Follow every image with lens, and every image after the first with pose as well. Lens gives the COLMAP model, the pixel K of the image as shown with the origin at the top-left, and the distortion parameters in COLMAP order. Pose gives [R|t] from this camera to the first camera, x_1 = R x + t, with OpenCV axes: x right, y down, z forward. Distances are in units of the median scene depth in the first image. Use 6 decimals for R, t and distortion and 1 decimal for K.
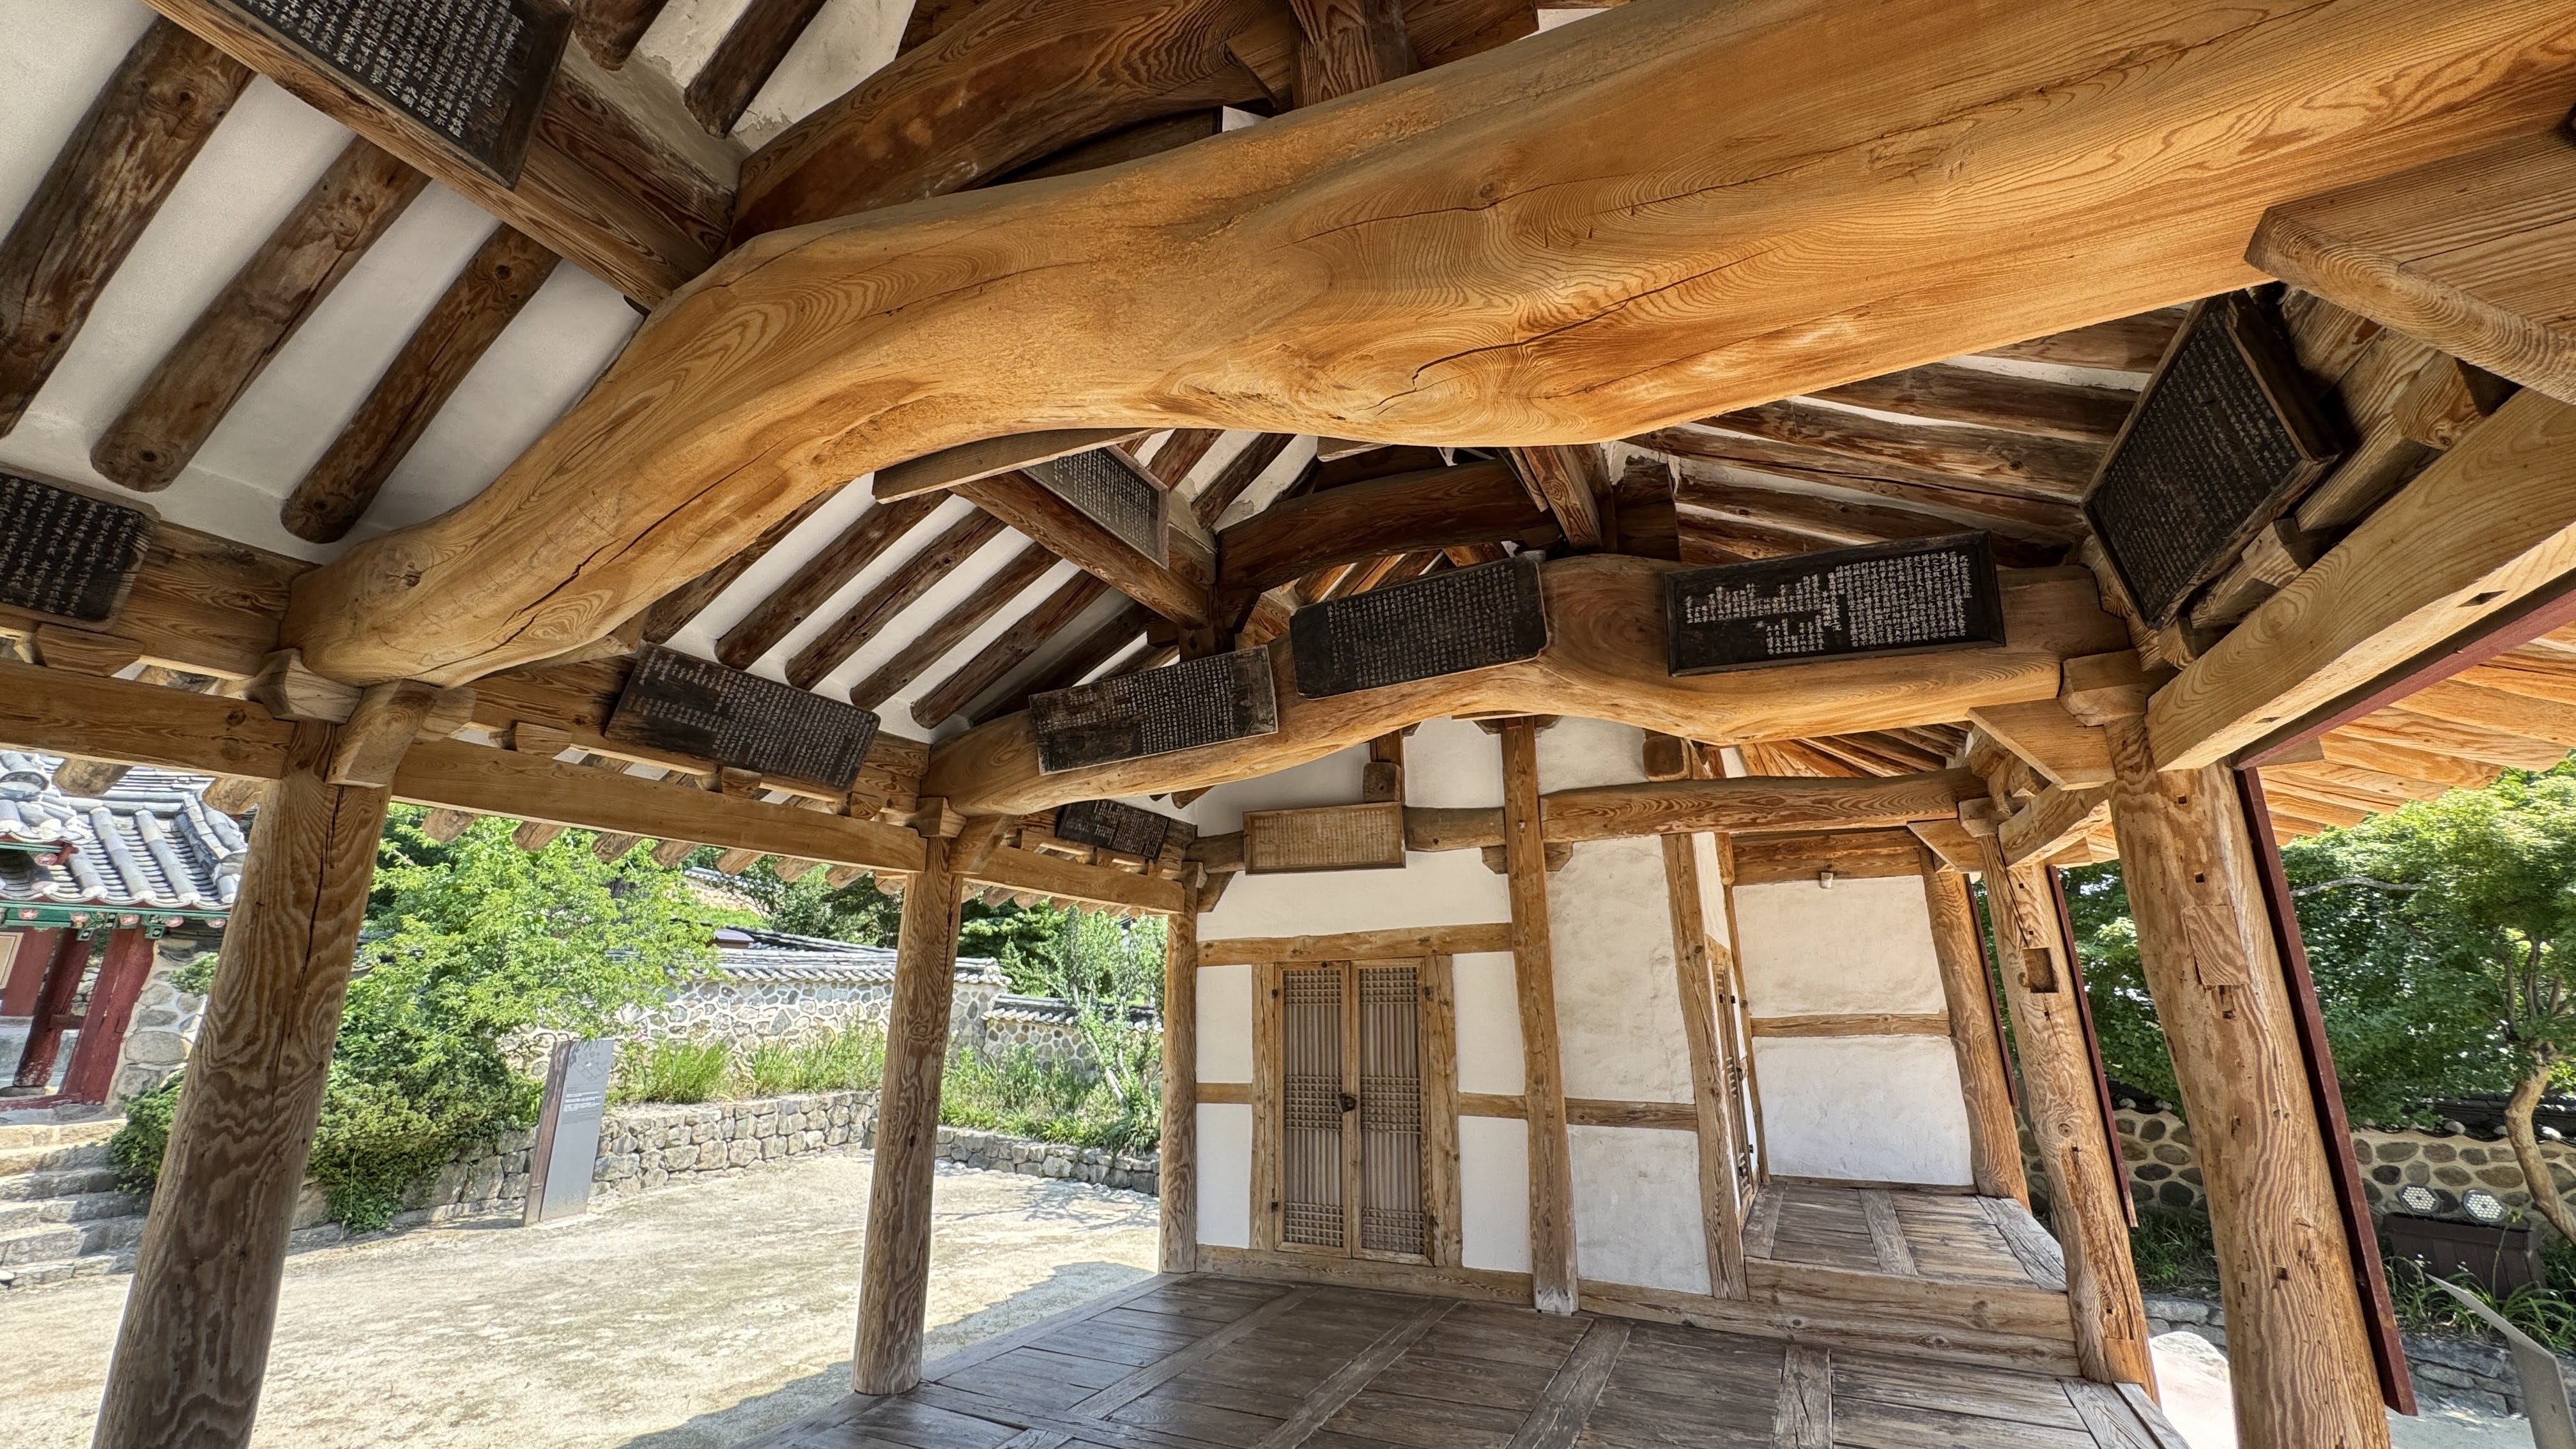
lens RADIAL K [[1034.7, 0, 1286.6], [0, 1034.7, 719.3], [0, 0, 1]] dist [-0.002239, -0.000157]
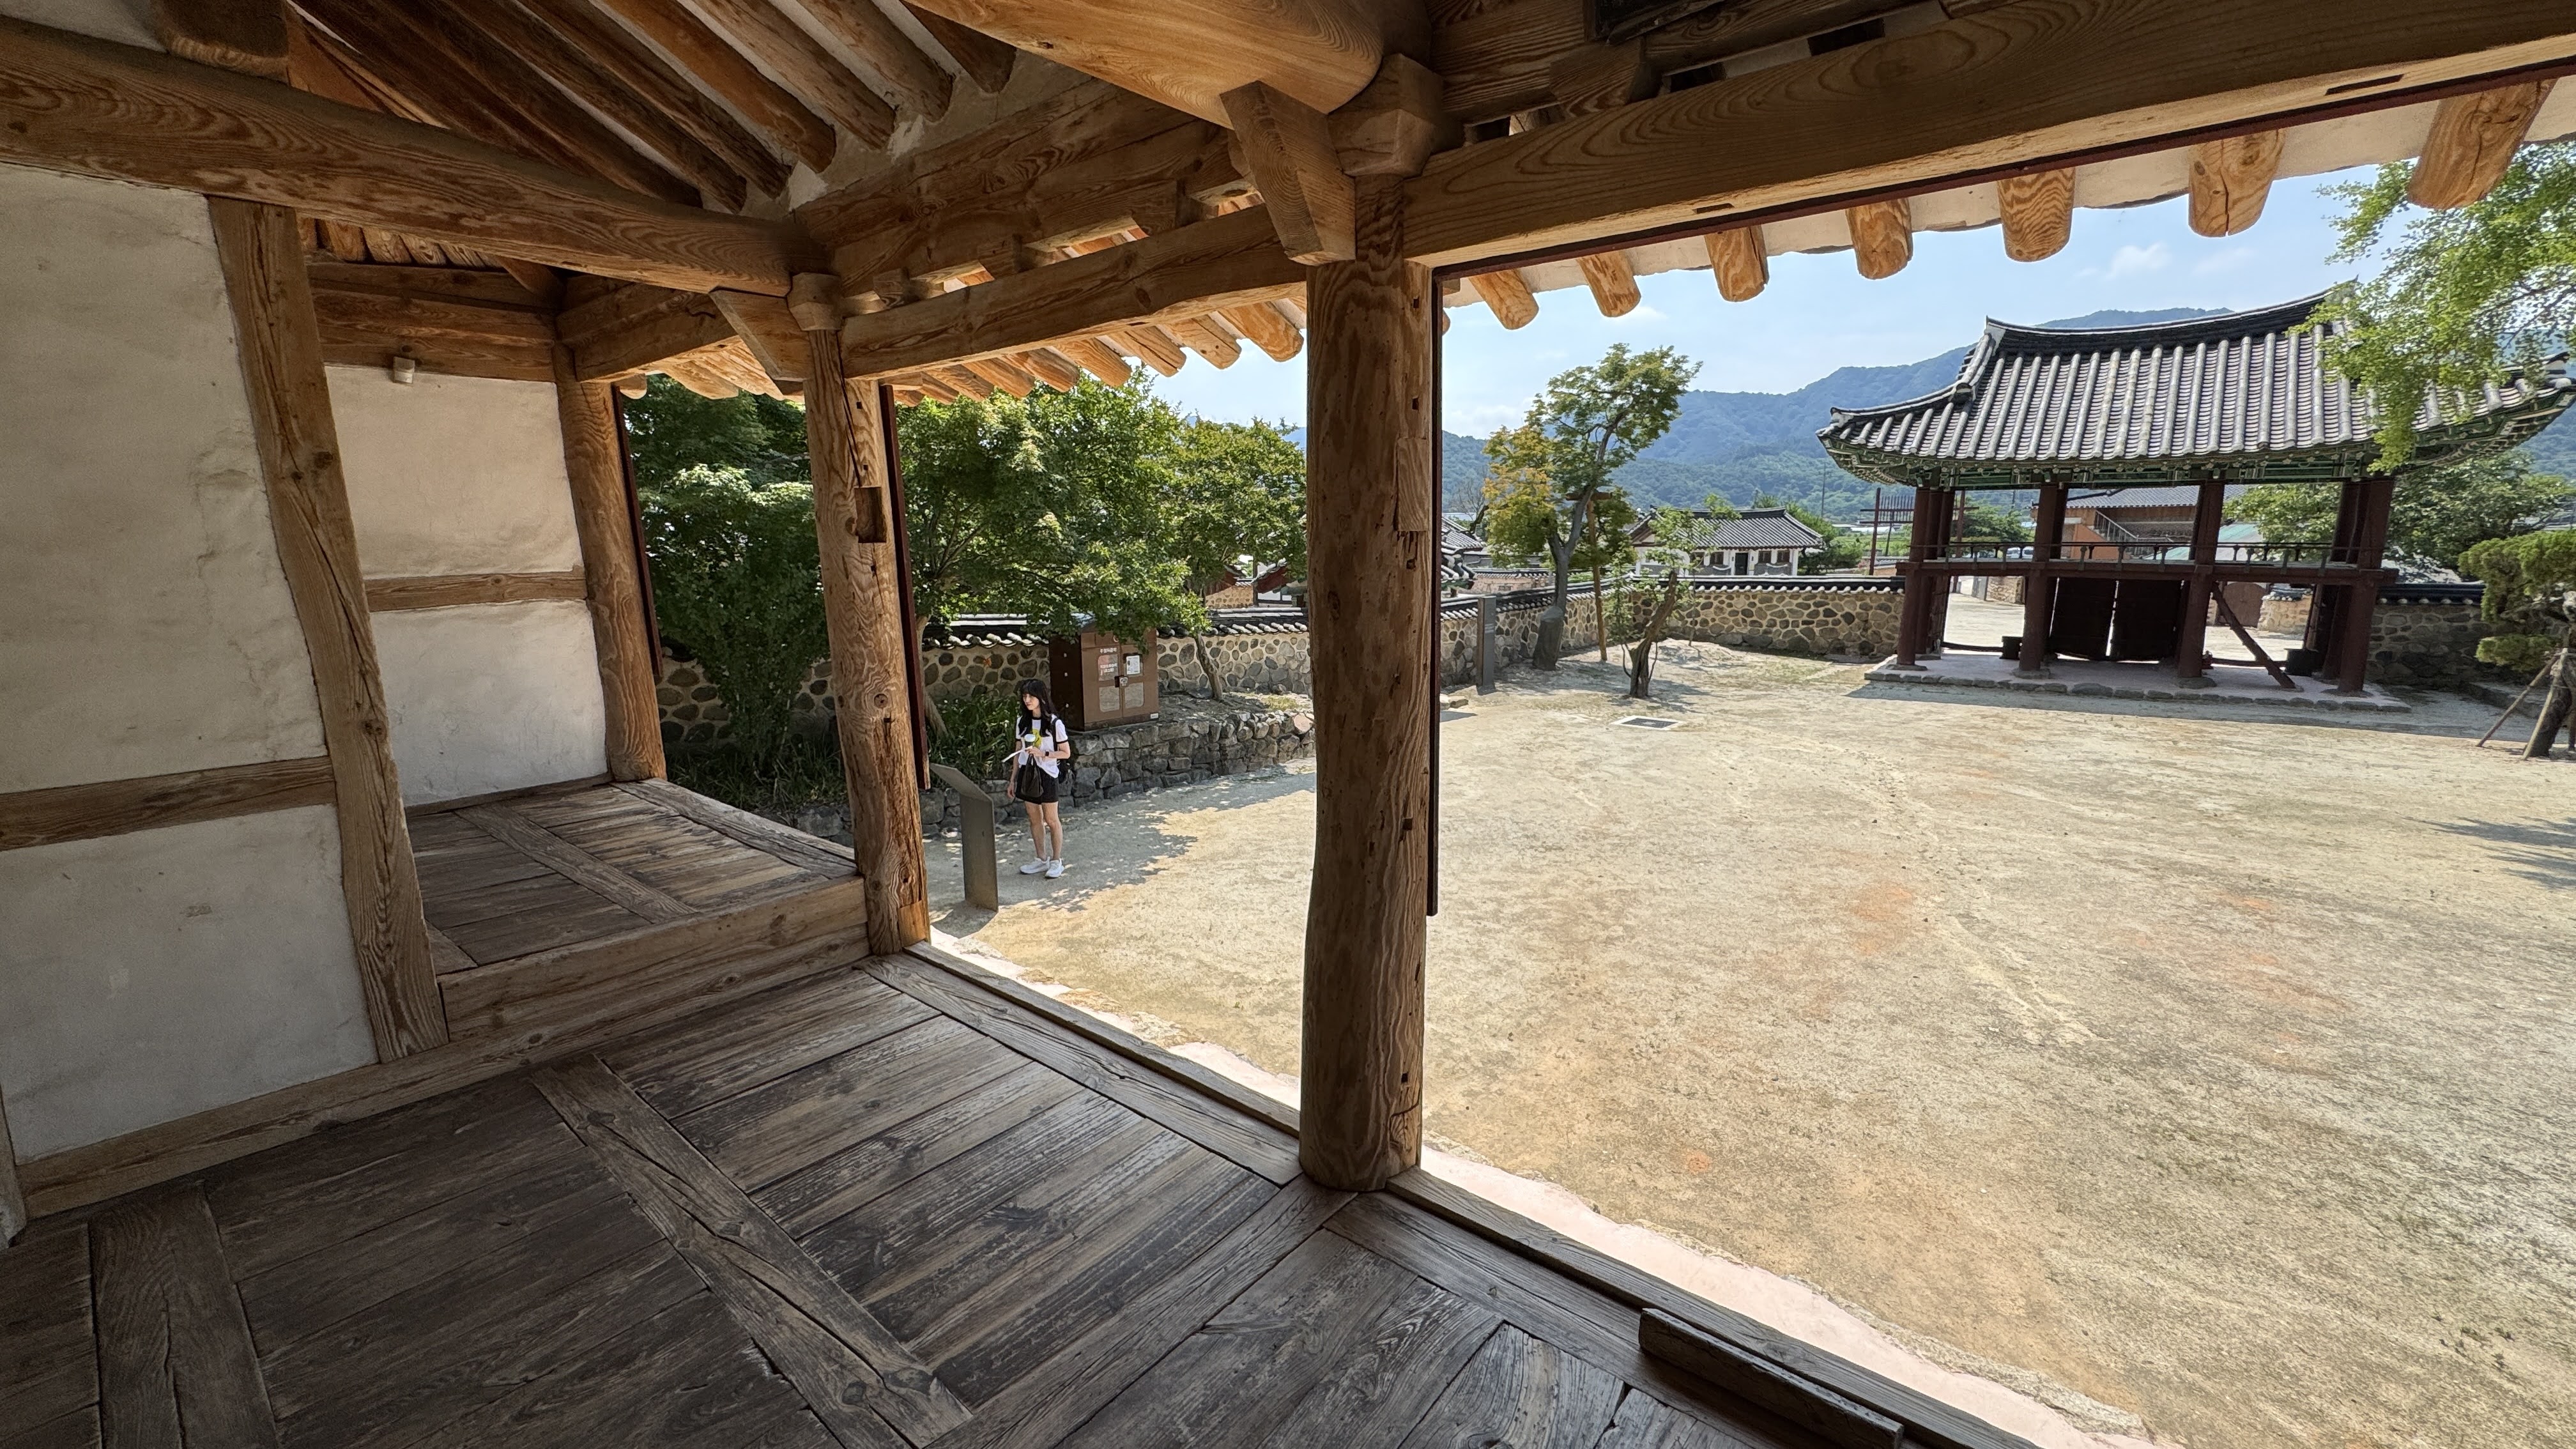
lens RADIAL K [[1034.7, 0, 1291.6], [0, 1034.7, 721.0], [0, 0, 1]] dist [-0.002239, -0.000157]
pose [[0.234233, -0.169082, 0.957364, 0.012098], [-0.243199, 0.943259, 0.226092, 0.118042], [-0.941270, -0.285788, 0.179822, 0.446864]]
